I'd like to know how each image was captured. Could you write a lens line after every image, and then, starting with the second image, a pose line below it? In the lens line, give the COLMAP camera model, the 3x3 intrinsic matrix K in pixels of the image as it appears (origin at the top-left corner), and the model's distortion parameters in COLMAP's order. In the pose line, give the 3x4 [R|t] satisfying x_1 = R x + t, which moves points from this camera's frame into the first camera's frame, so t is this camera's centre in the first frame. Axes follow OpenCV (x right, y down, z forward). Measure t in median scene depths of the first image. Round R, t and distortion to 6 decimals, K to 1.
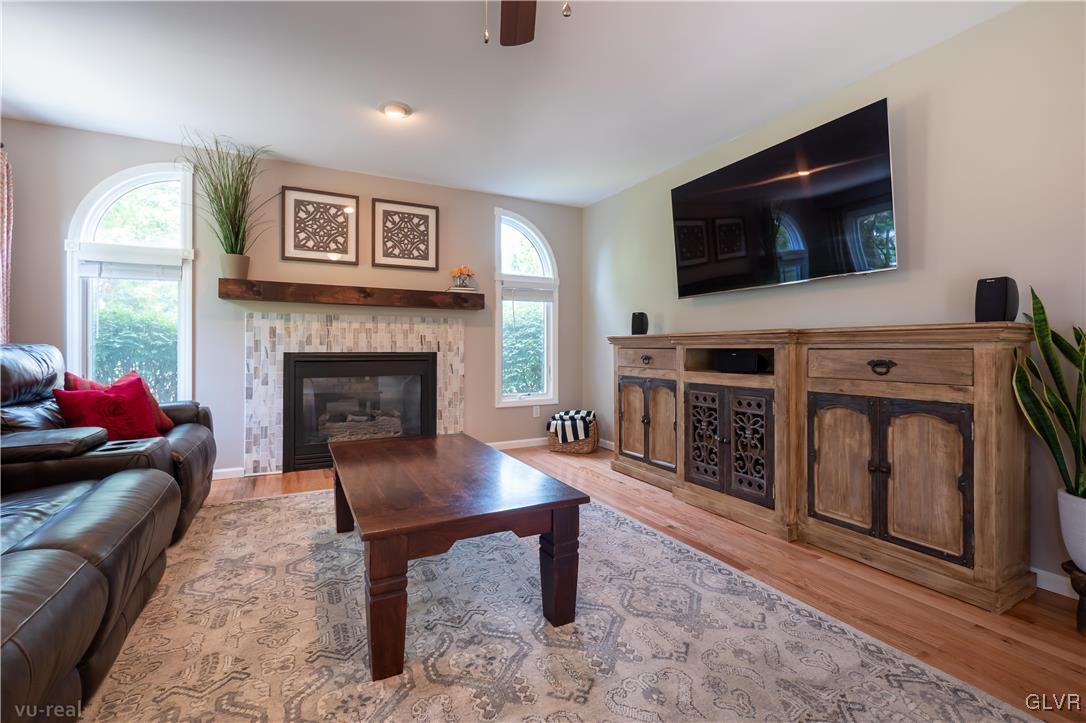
lens RADIAL K [[471.5, 0, 540.4], [0, 471.5, 346.4], [0, 0, 1]] dist [-0.003349, -0.000242]
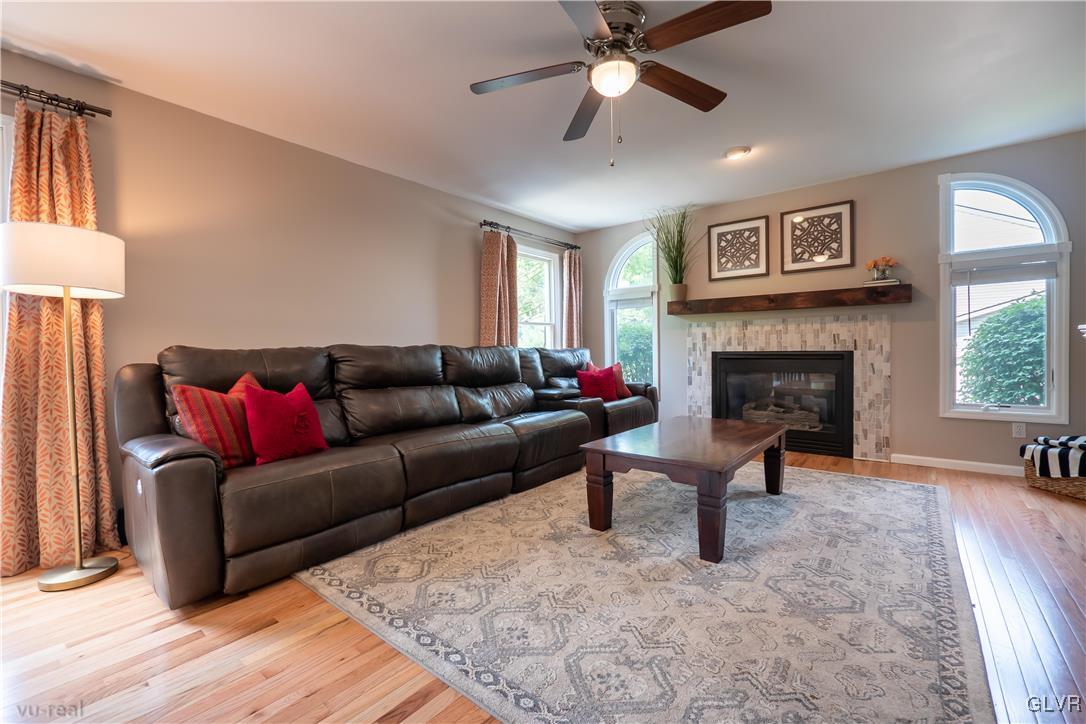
lens RADIAL K [[460.3, 0, 539.6], [0, 460.3, 358.0], [0, 0, 1]] dist [-0.003741, -0.000381]
pose [[0.407912, 0.010436, -0.912962, 0.427021], [0.016362, 0.999691, 0.018738, -0.001269], [0.912875, -0.022582, 0.407615, 0.029055]]
